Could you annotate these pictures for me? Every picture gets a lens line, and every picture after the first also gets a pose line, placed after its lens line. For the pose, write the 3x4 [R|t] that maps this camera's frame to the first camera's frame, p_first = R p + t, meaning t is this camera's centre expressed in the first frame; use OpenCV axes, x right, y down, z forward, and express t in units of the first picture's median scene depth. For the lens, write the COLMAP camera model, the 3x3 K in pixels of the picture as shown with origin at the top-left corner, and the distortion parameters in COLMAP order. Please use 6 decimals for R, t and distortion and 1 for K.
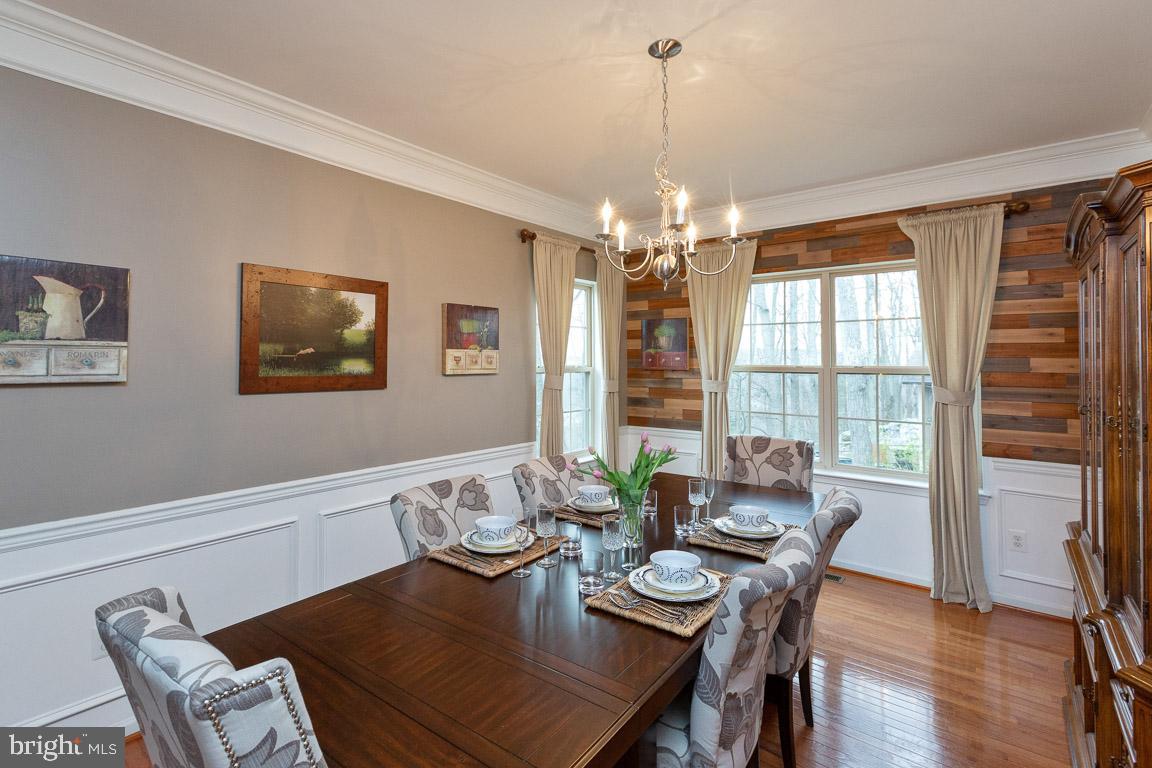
lens RADIAL K [[526.8, 0, 553.0], [0, 526.8, 345.7], [0, 0, 1]] dist [0.002283, -0.001635]
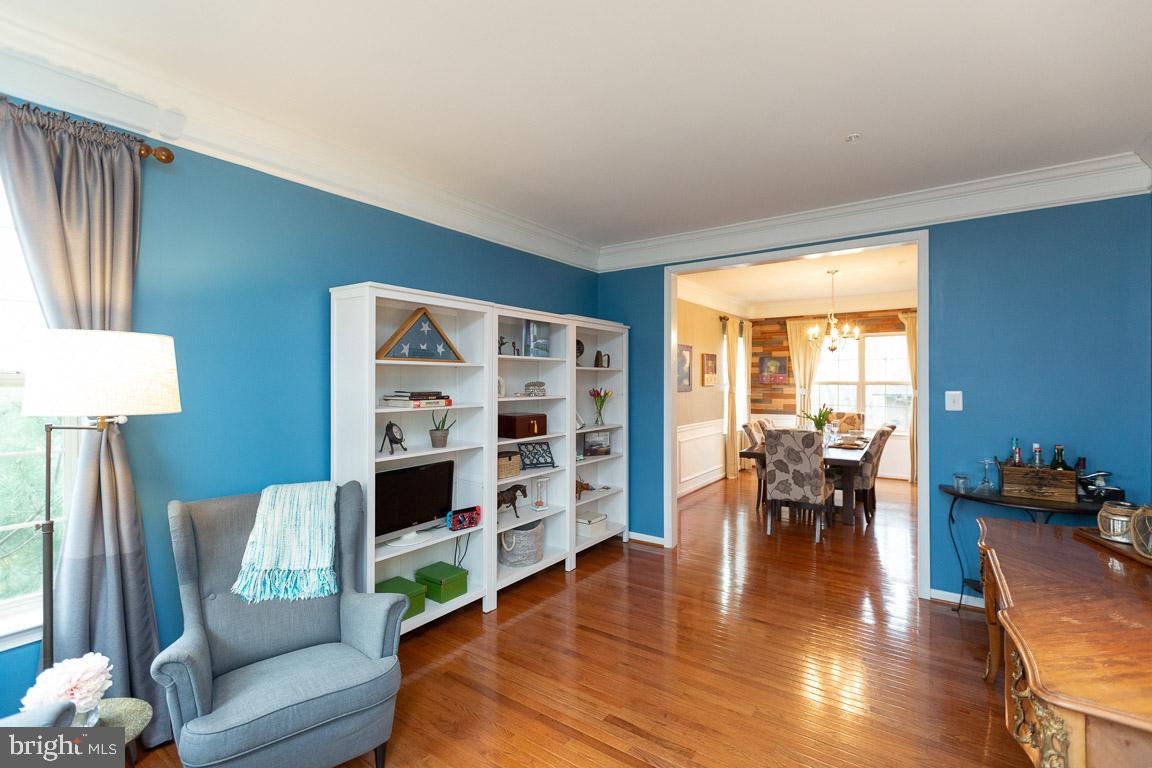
lens RADIAL K [[526.8, 0, 558.8], [0, 526.8, 385.3], [0, 0, 1]] dist [0.002283, -0.001635]
pose [[0.998243, -0.005134, 0.059036, -0.771815], [0.002864, 0.999256, 0.038462, -0.027444], [-0.059190, -0.038226, 0.997515, -0.970380]]
